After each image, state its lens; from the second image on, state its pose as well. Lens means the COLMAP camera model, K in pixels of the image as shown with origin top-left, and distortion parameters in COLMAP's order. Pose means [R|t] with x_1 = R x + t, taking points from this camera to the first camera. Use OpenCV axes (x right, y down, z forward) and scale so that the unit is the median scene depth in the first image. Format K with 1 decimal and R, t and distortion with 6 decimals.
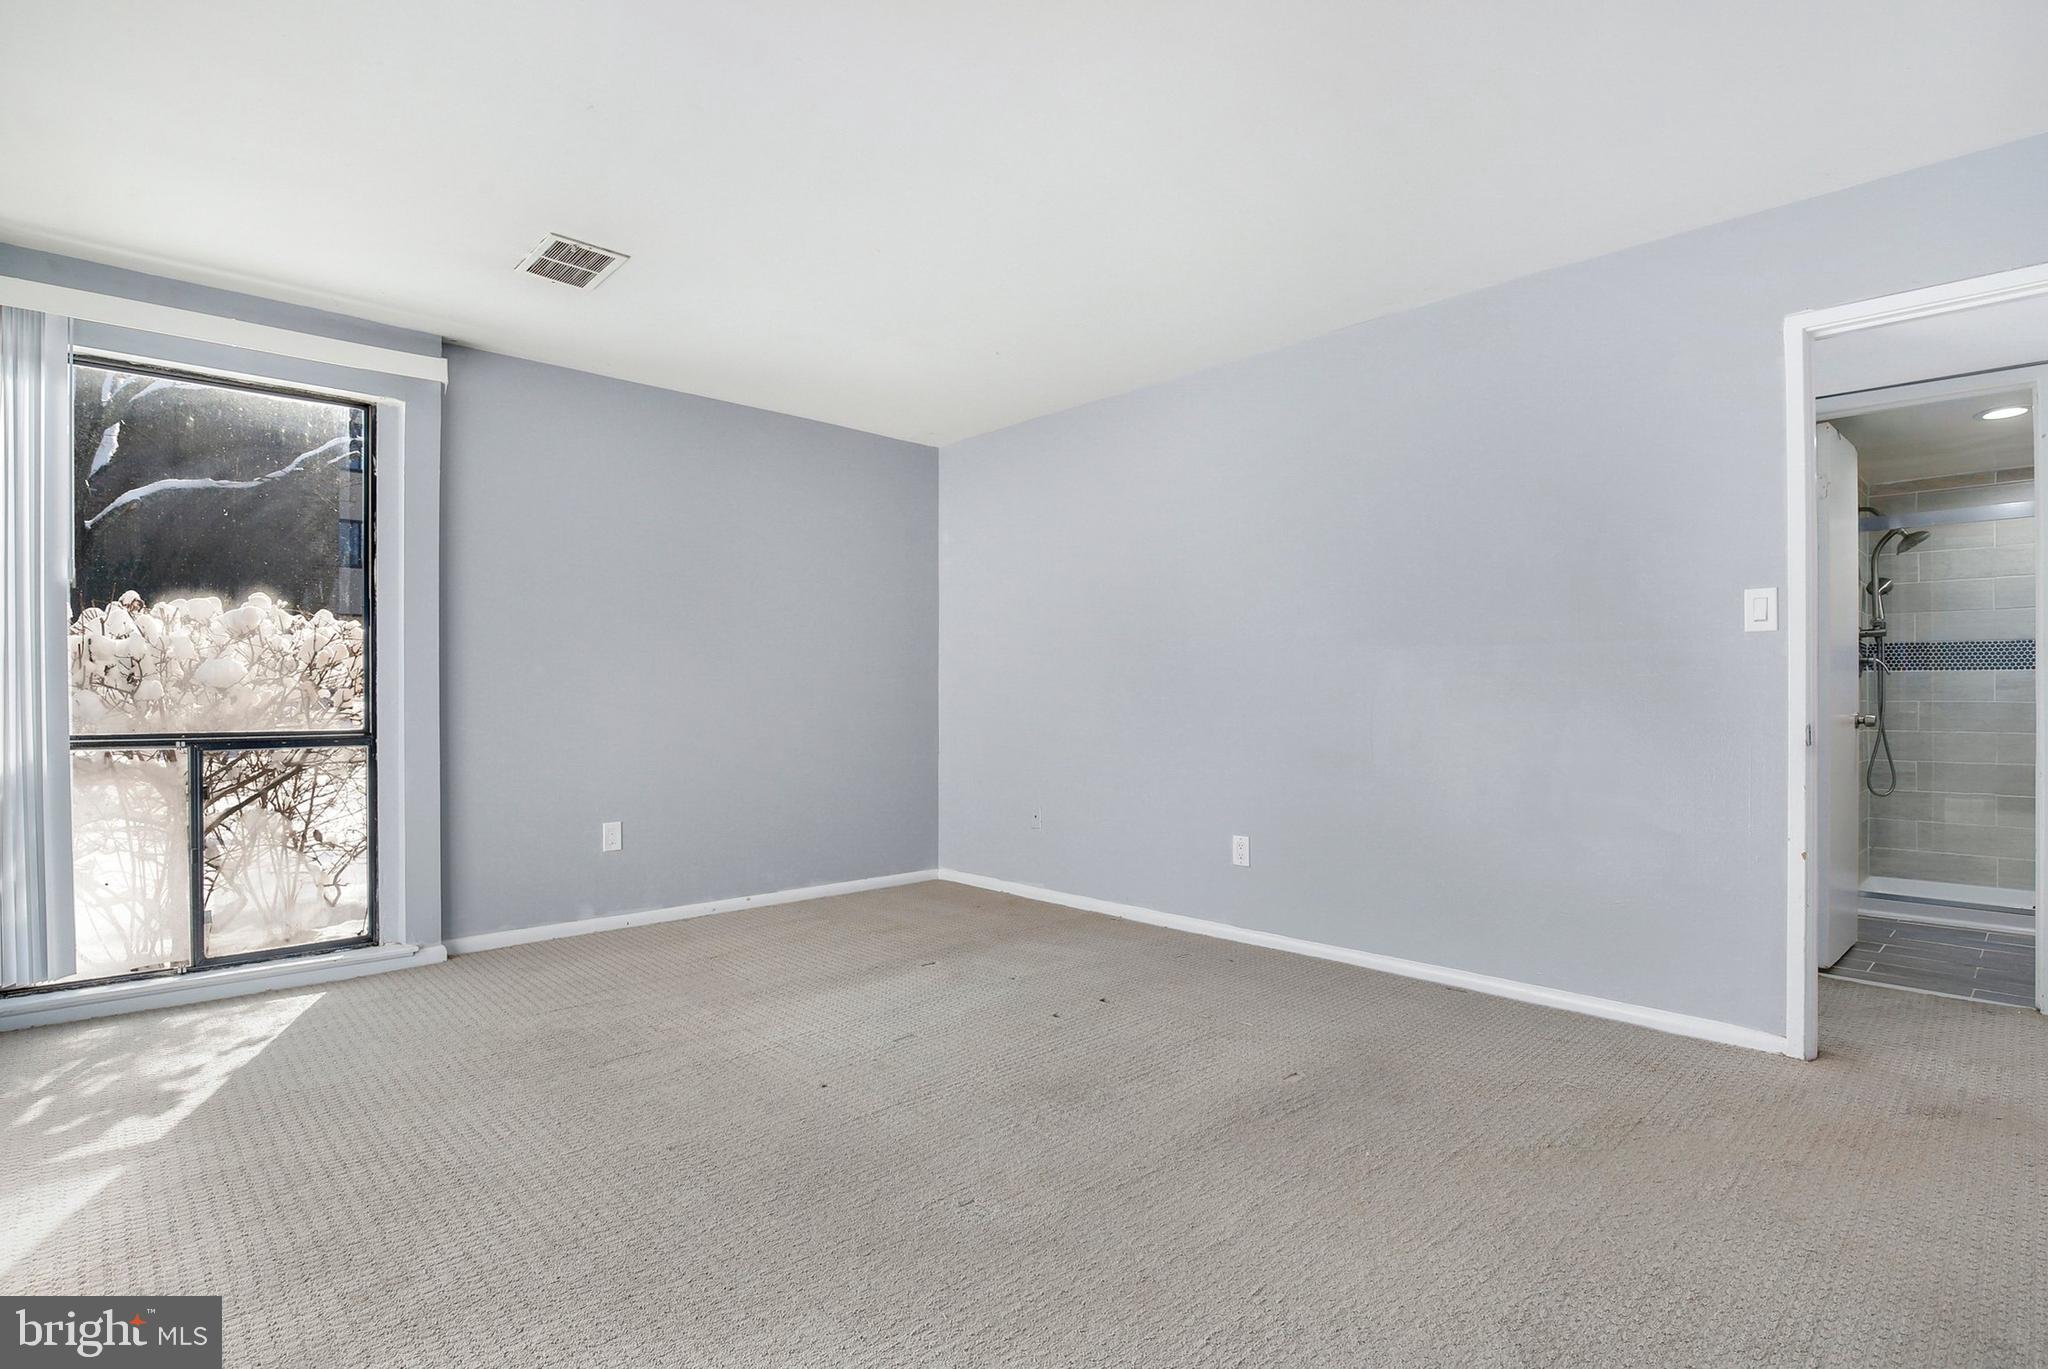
lens RADIAL K [[983.5, 0, 1027.9], [0, 983.5, 688.7], [0, 0, 1]] dist [-0.032412, 0.004659]
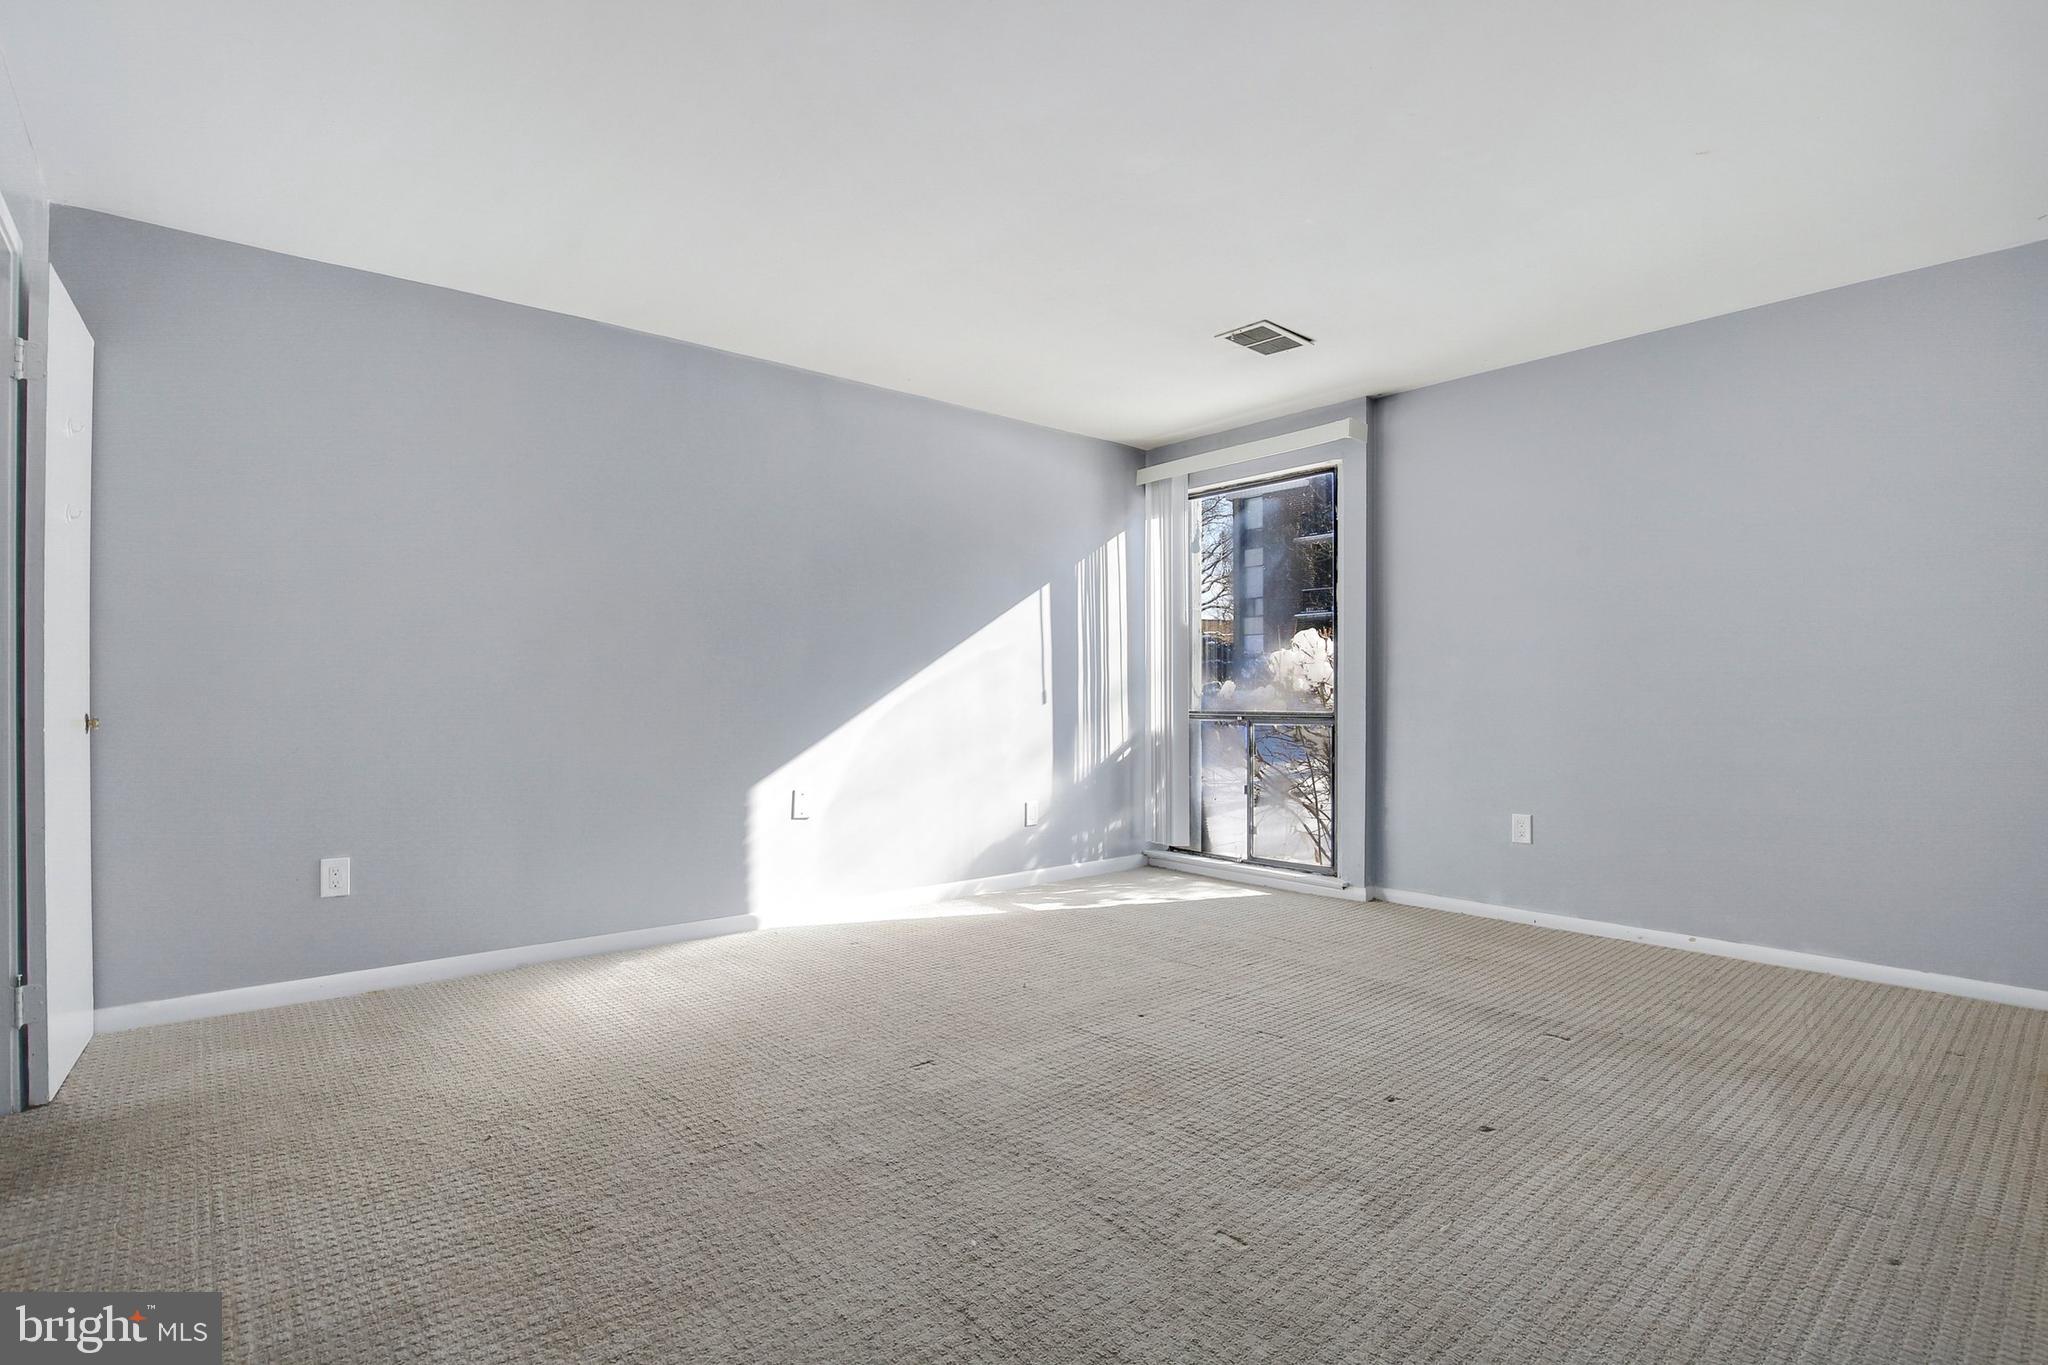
lens RADIAL K [[983.5, 0, 1027.9], [0, 983.5, 686.7], [0, 0, 1]] dist [-0.032412, 0.004659]
pose [[-0.025306, -0.003865, -0.999672, 0.672732], [0.006767, 0.999969, -0.004037, 0.008592], [0.999657, -0.006866, -0.025280, 0.617199]]
